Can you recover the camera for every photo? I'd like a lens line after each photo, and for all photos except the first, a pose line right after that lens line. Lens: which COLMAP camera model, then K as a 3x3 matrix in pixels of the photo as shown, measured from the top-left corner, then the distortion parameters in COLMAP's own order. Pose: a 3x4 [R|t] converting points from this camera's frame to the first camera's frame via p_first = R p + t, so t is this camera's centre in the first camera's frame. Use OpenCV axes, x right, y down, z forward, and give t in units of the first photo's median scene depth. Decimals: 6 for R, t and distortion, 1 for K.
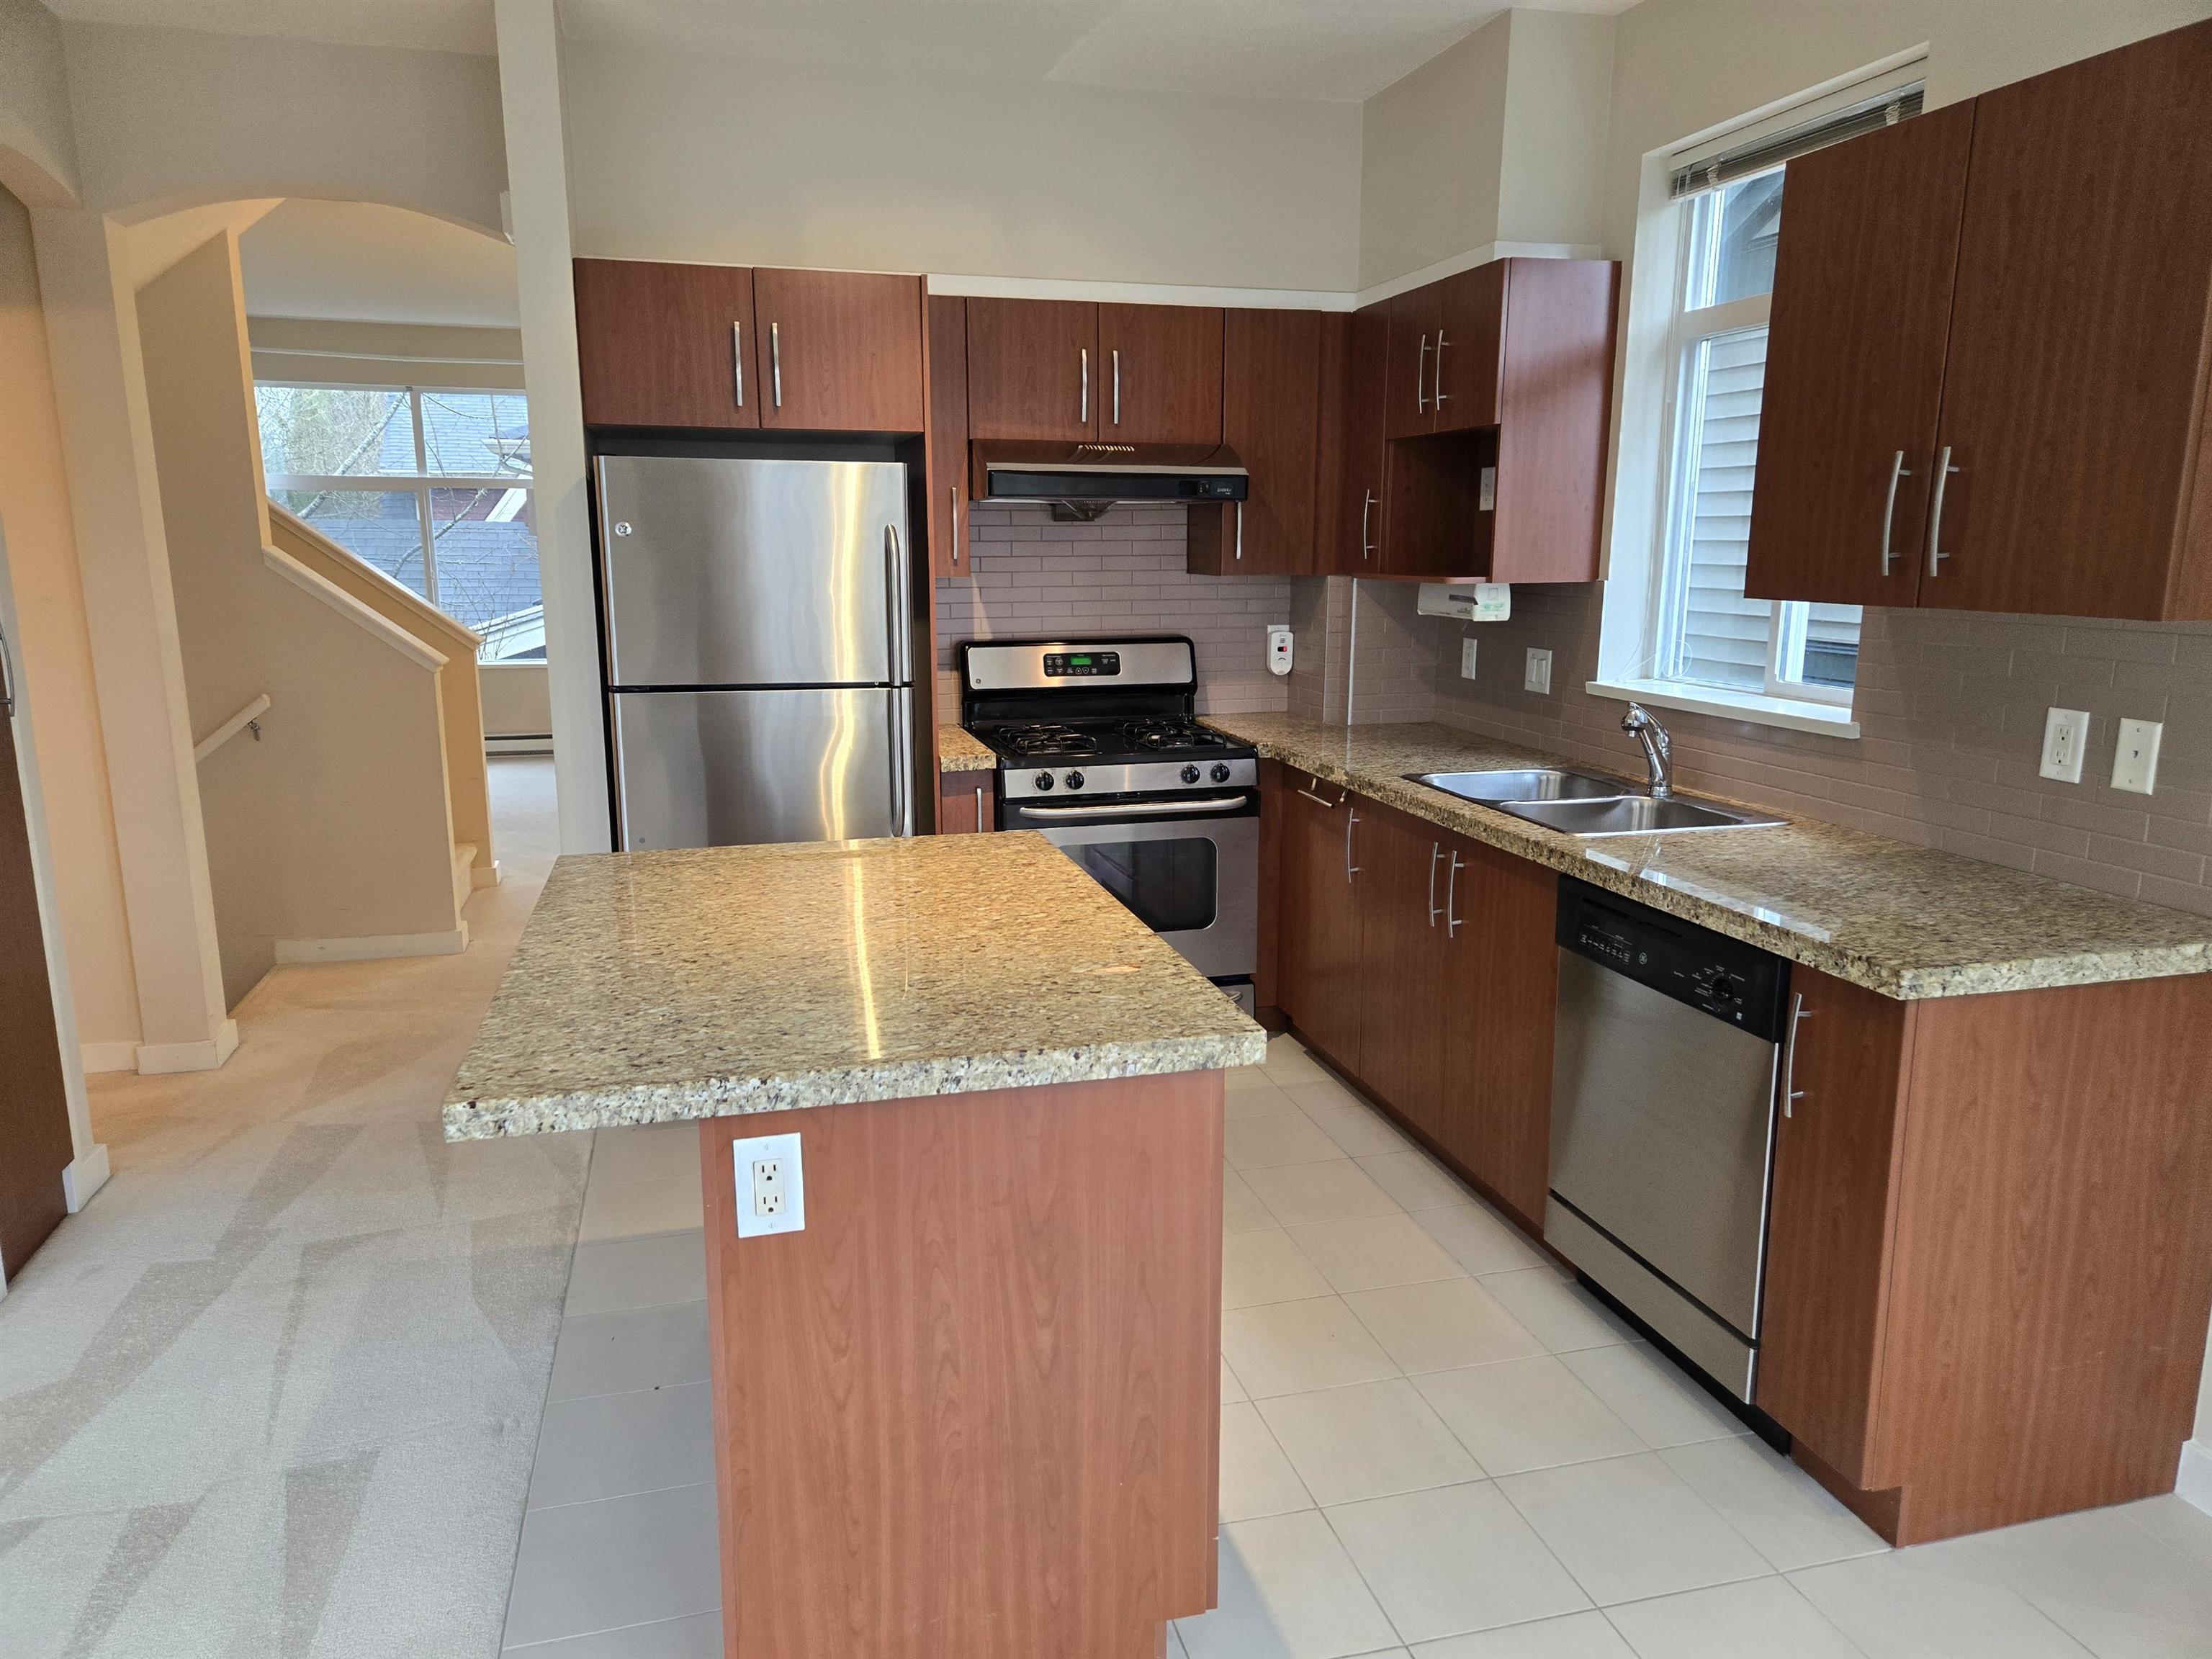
lens RADIAL K [[1473.6, 0, 1086.7], [0, 1473.6, 836.1], [0, 0, 1]] dist [0.064711, -0.047316]
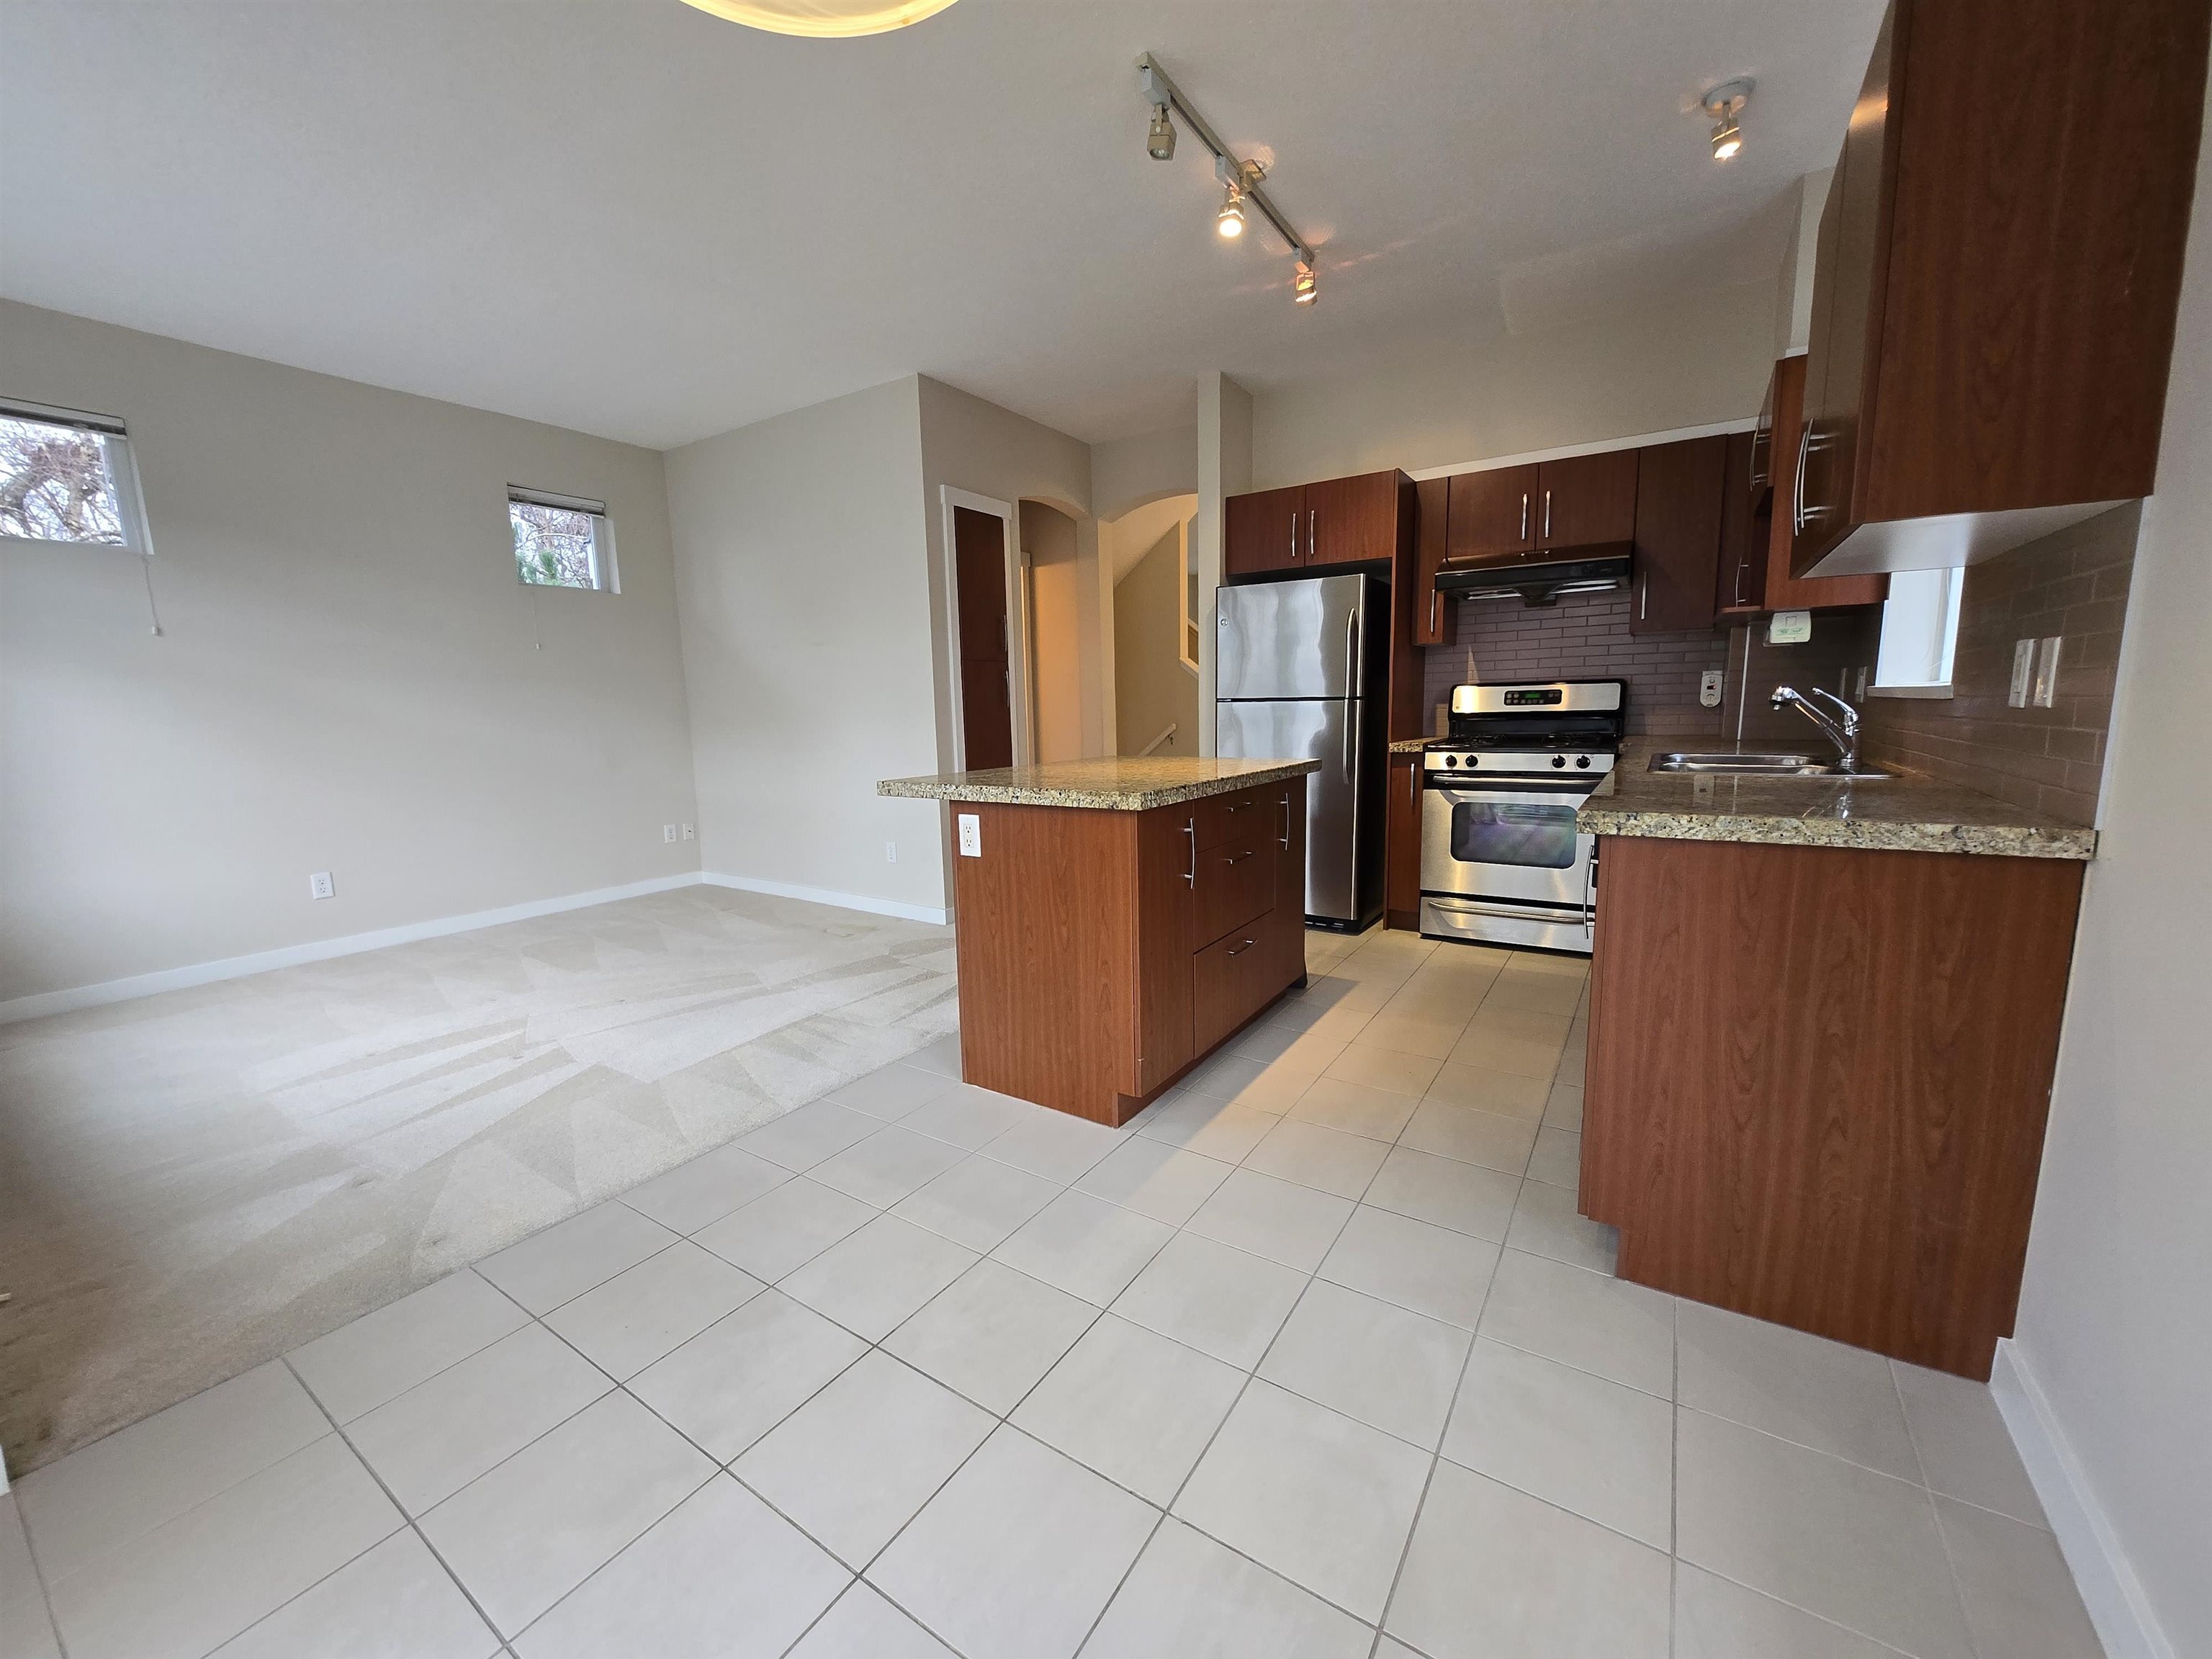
lens RADIAL K [[865.4, 0, 1095.6], [0, 865.4, 832.6], [0, 0, 1]] dist [-0.004634, -0.001794]
pose [[0.664567, 0.094307, -0.741253, 0.671253], [-0.125784, 0.991967, 0.013434, 0.123749], [0.736565, 0.084310, 0.671091, 0.120951]]
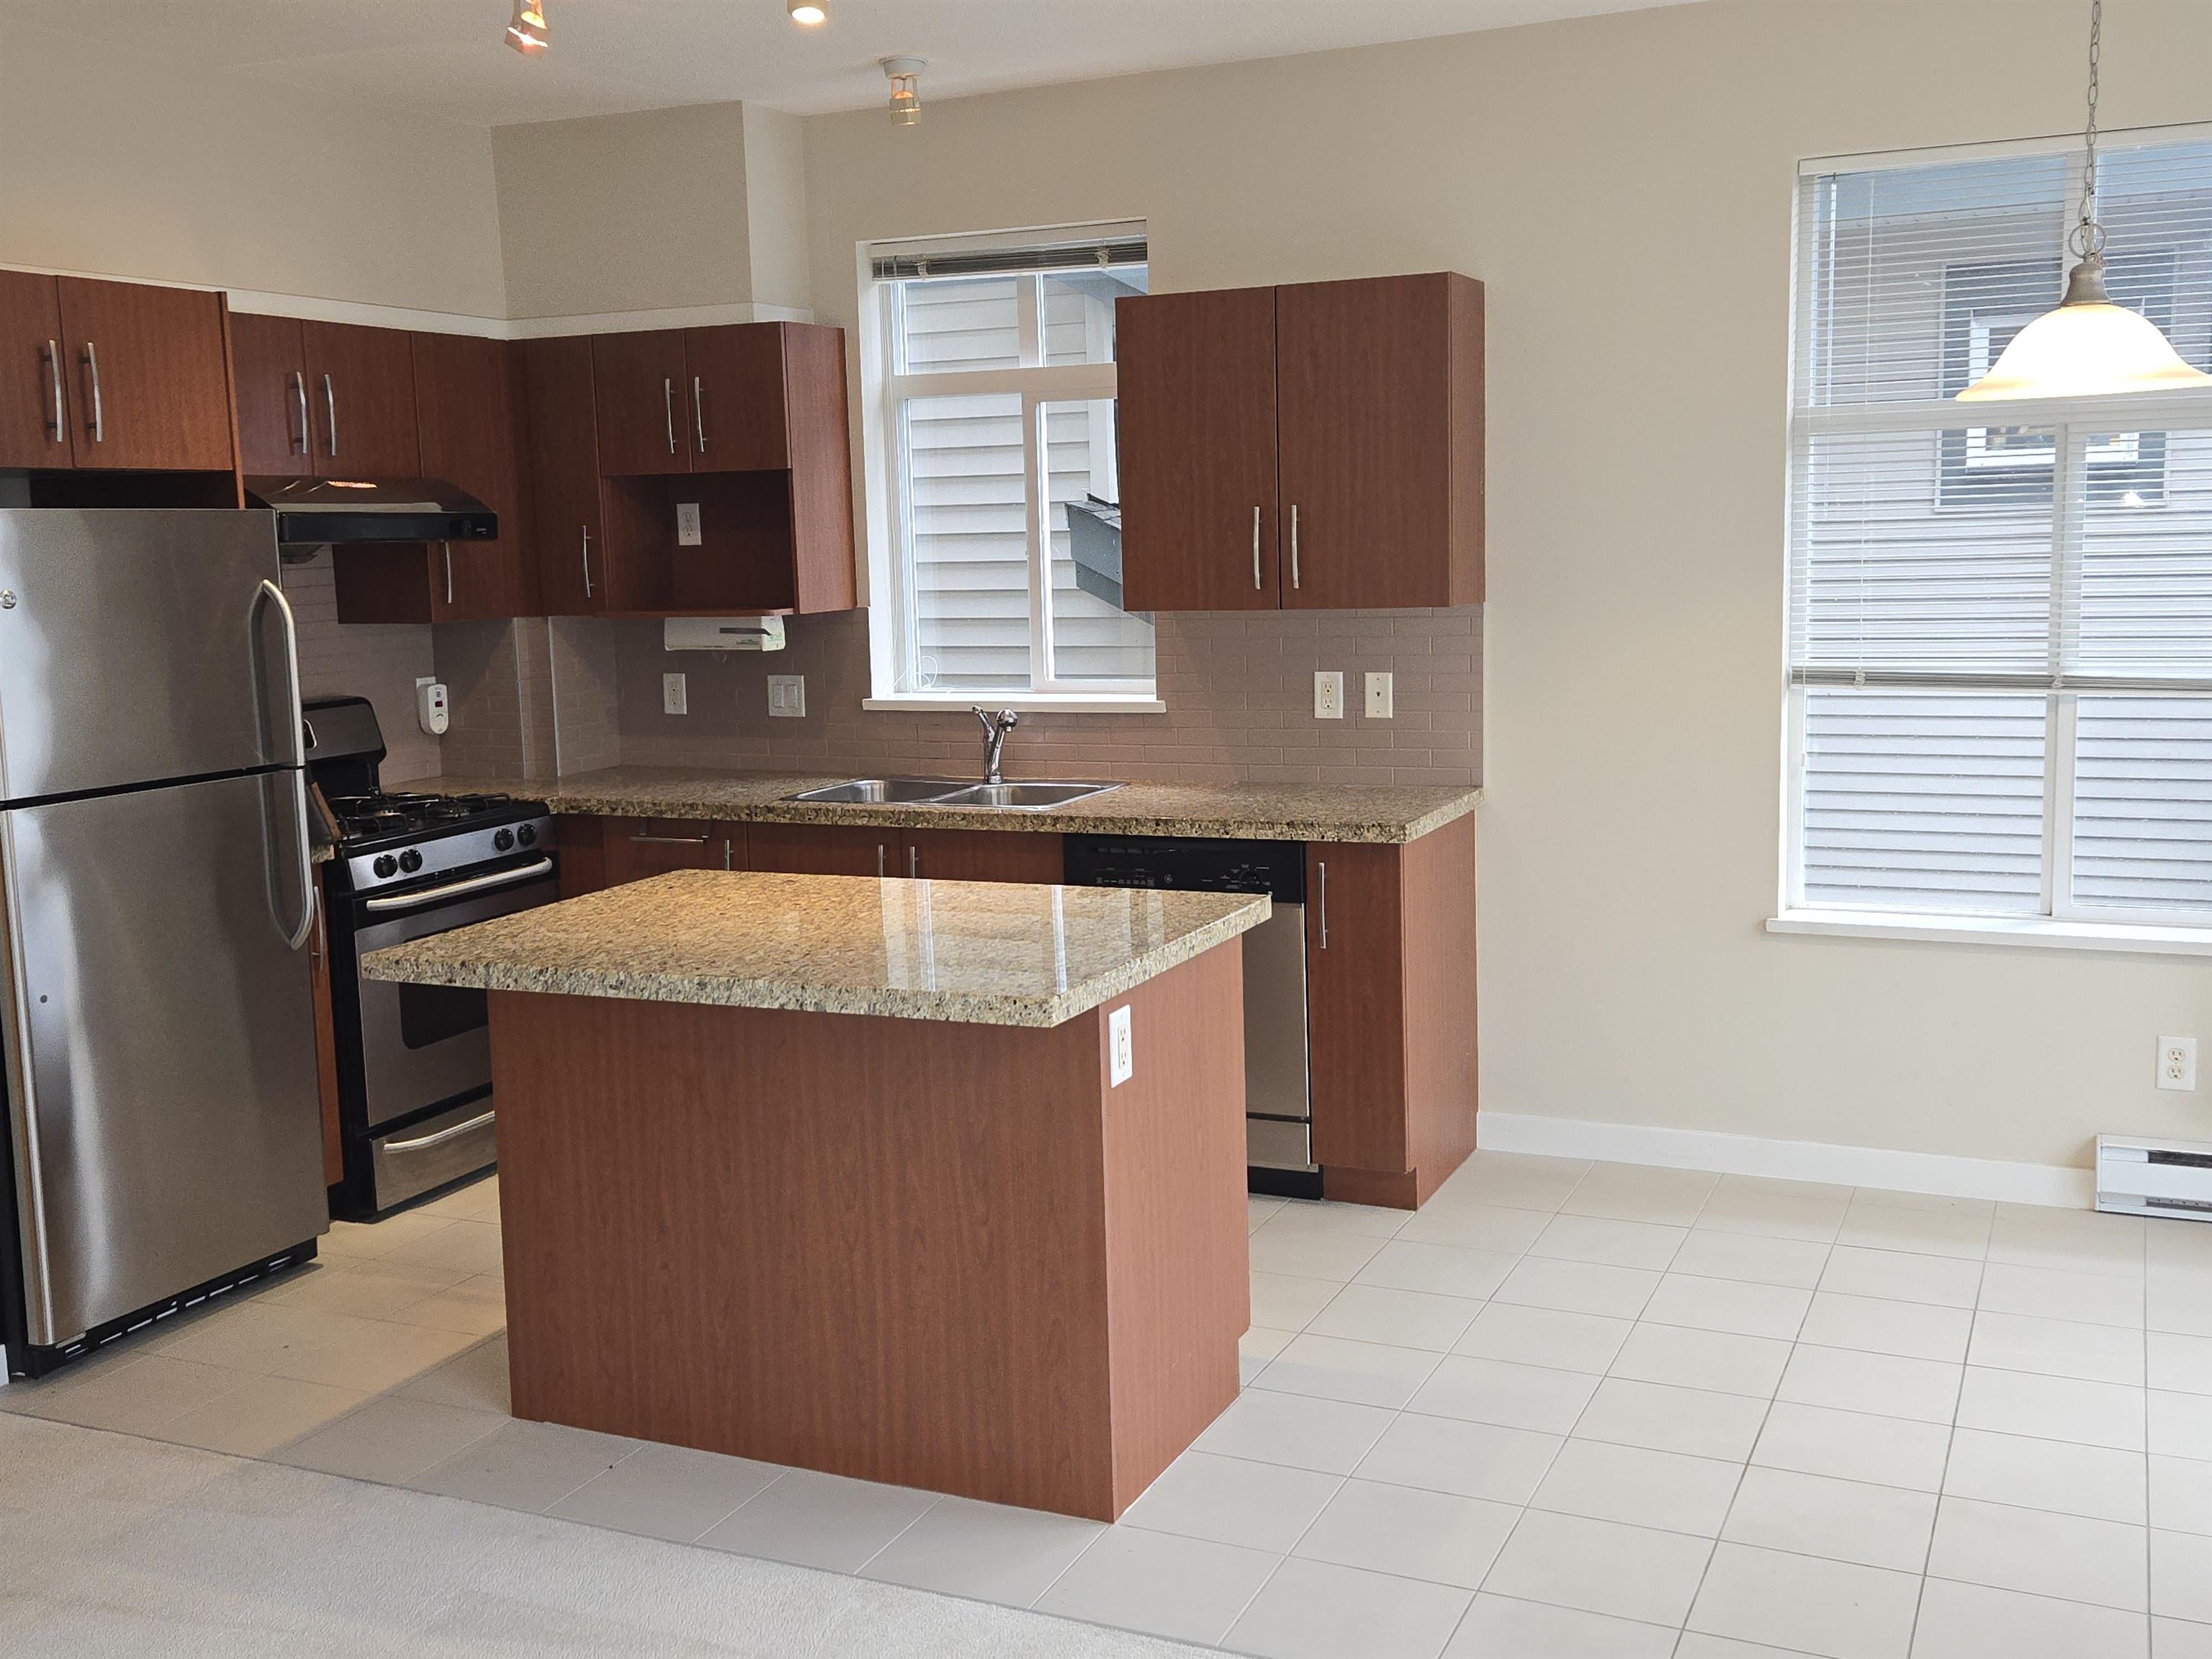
lens RADIAL K [[2181.8, 0, 1114.4], [0, 2181.8, 819.0], [0, 0, 1]] dist [0.023138, 0.000000]
pose [[0.624311, -0.121754, 0.771629, -1.173800], [0.182928, 0.983100, 0.007118, 0.006898], [-0.759455, 0.136709, 0.636033, -0.215045]]
